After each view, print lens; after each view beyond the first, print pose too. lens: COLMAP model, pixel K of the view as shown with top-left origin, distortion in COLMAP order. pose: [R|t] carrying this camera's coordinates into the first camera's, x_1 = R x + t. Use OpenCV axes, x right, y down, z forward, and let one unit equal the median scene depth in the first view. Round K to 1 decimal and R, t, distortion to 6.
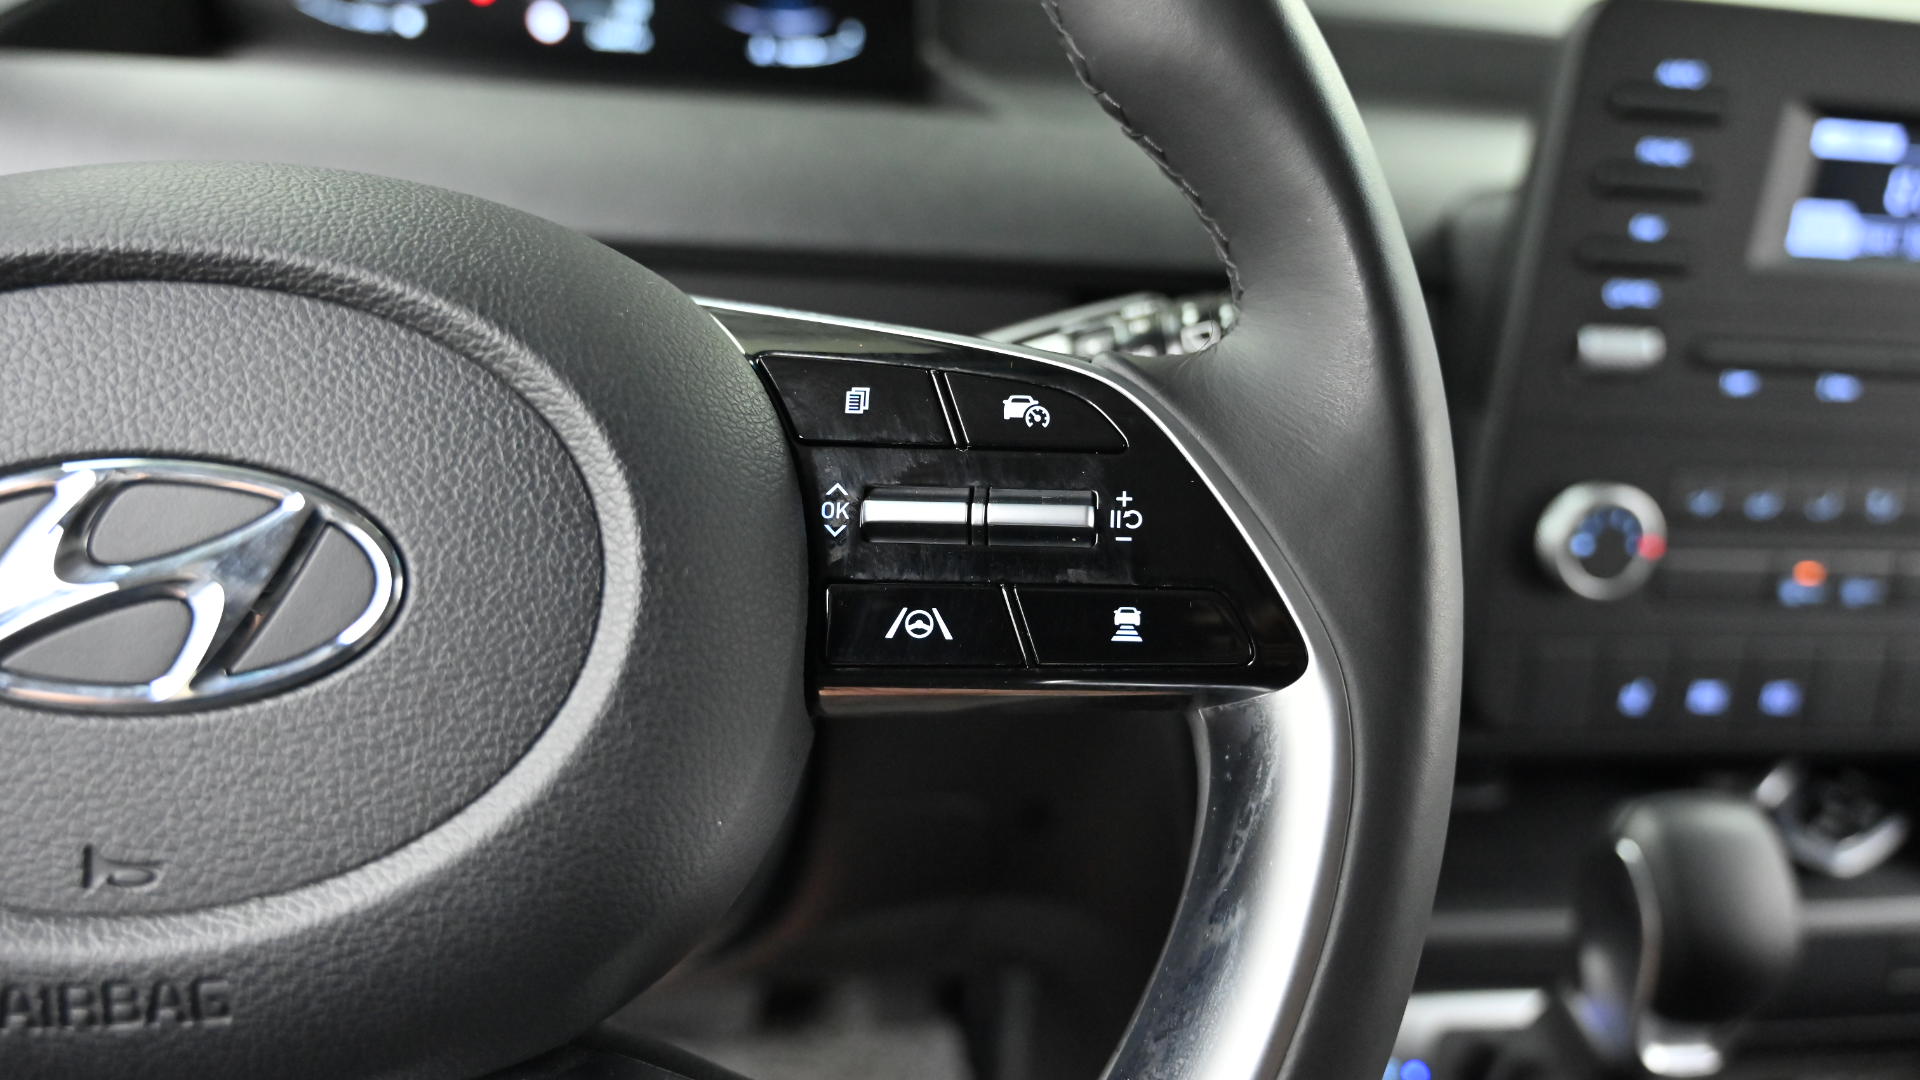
lens RADIAL K [[1291.0, 0, 960.0], [0, 1291.0, 540.0], [0, 0, 1]] dist [-0.014640, -0.000513]
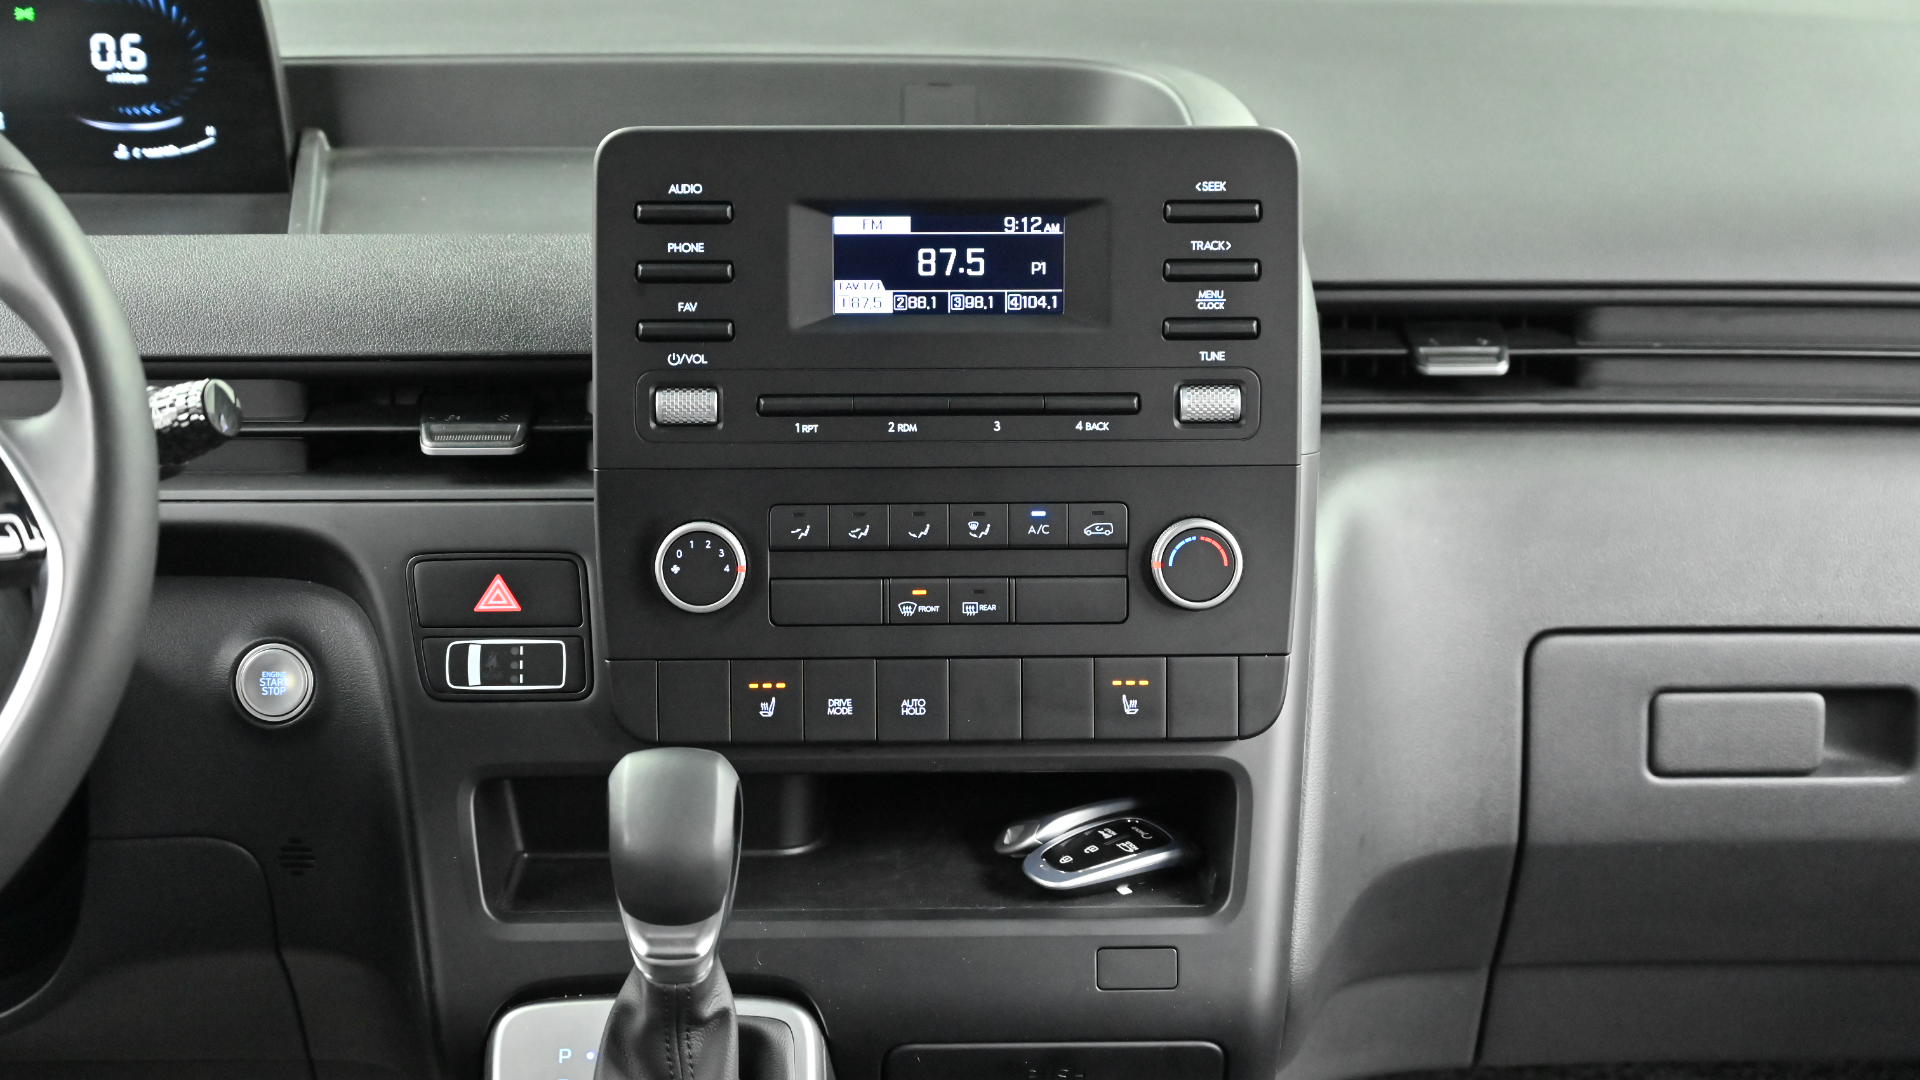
lens RADIAL K [[3241.1, 0, 960.0], [0, 3241.1, 540.0], [0, 0, 1]] dist [0.018817, -0.145637]
pose [[0.990845, -0.044526, -0.127447, 2.187050], [0.026689, 0.990019, -0.138387, 0.771291], [0.132336, 0.133719, 0.982144, -3.692202]]
